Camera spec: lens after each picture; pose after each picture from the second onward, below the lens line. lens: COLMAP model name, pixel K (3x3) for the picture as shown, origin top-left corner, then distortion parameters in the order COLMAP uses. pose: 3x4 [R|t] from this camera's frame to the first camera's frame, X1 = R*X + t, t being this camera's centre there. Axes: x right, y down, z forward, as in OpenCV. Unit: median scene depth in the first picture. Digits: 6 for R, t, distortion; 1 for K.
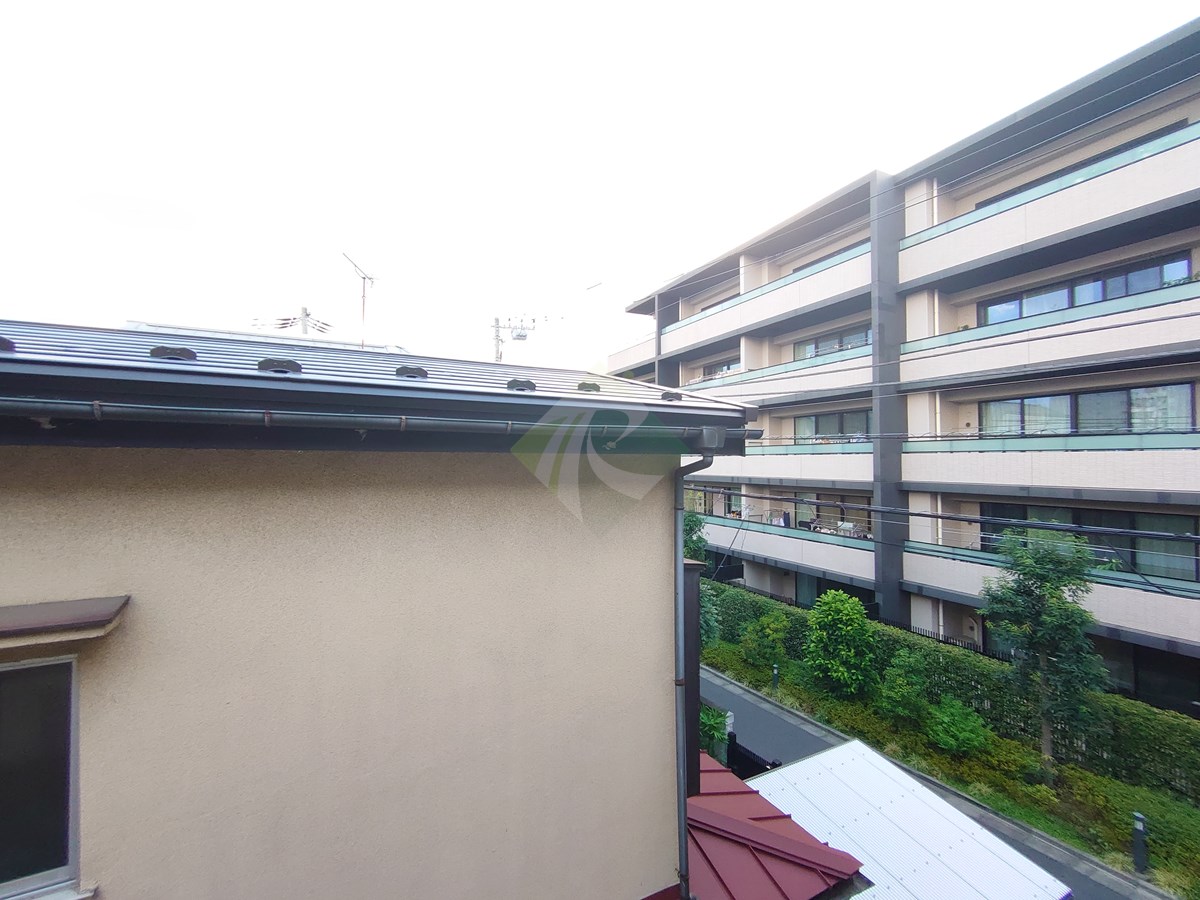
lens RADIAL K [[508.7, 0, 604.1], [0, 508.7, 455.9], [0, 0, 1]] dist [-0.006758, -0.000452]
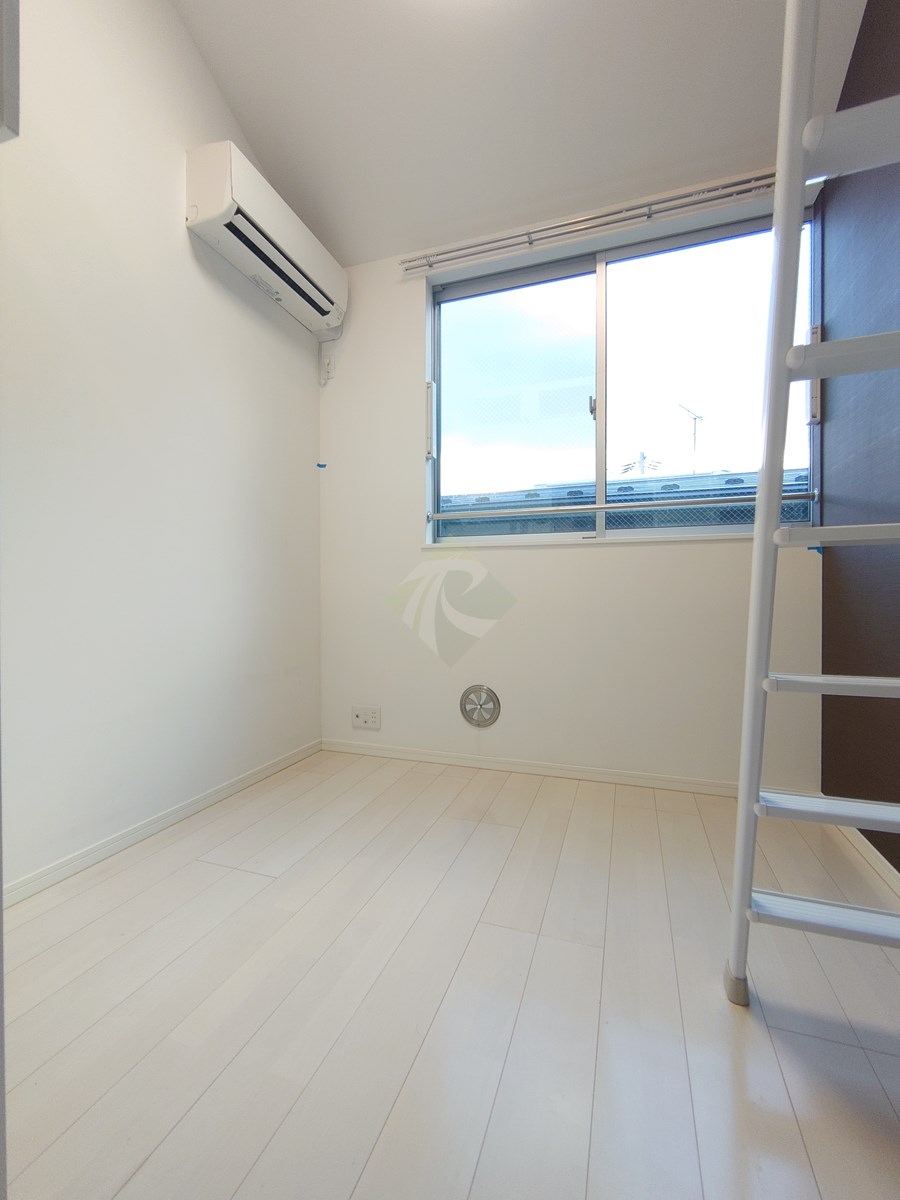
lens RADIAL K [[508.7, 0, 456.5], [0, 508.7, 601.1], [0, 0, 1]] dist [-0.006758, -0.000452]
pose [[0.646419, 0.009030, -0.762929, 0.052848], [0.013347, 0.999643, 0.023140, 0.029848], [0.762866, -0.025141, 0.646068, -0.134100]]
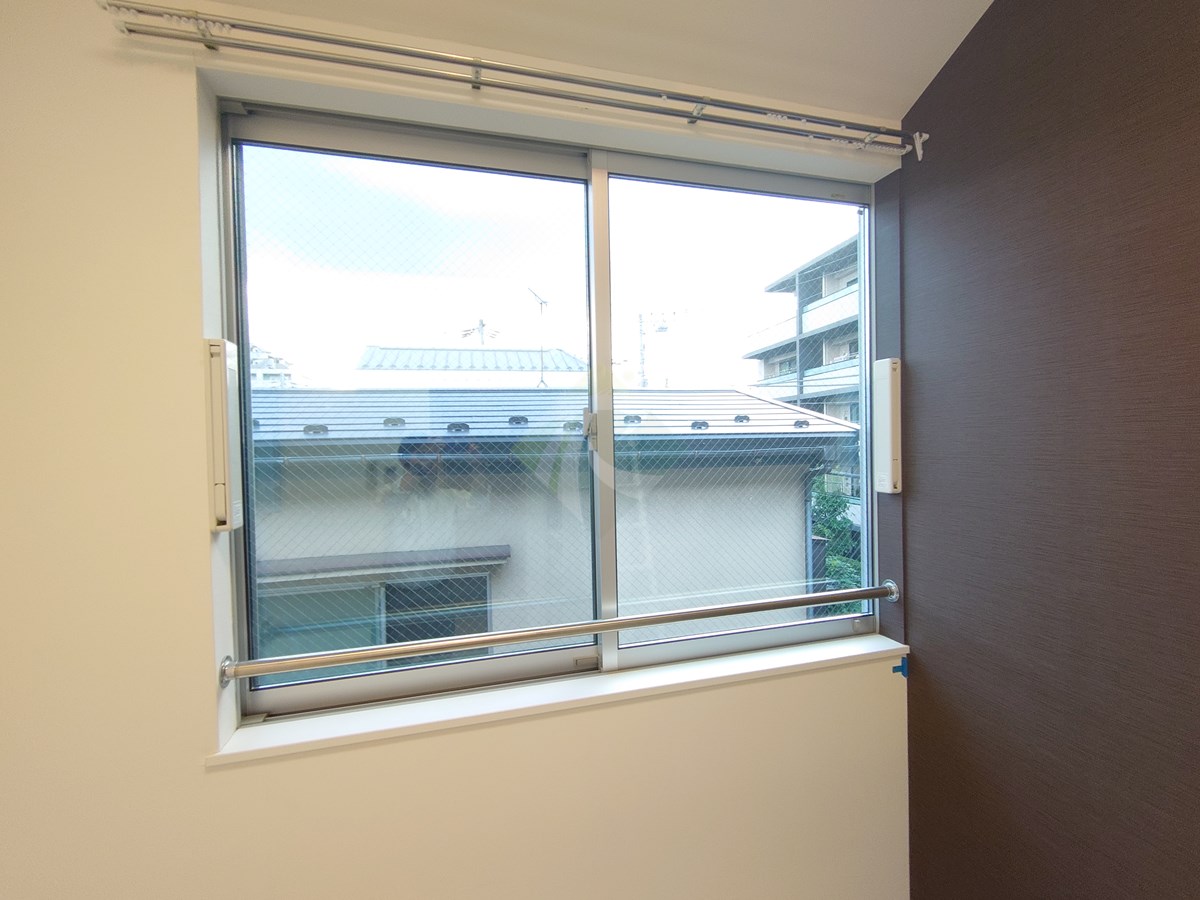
lens RADIAL K [[508.7, 0, 601.2], [0, 508.7, 452.5], [0, 0, 1]] dist [-0.006758, -0.000452]
pose [[0.963100, -0.014685, -0.268744, -0.004558], [0.024852, 0.999097, 0.034468, -0.016302], [0.267995, -0.039875, 0.962595, -0.089857]]
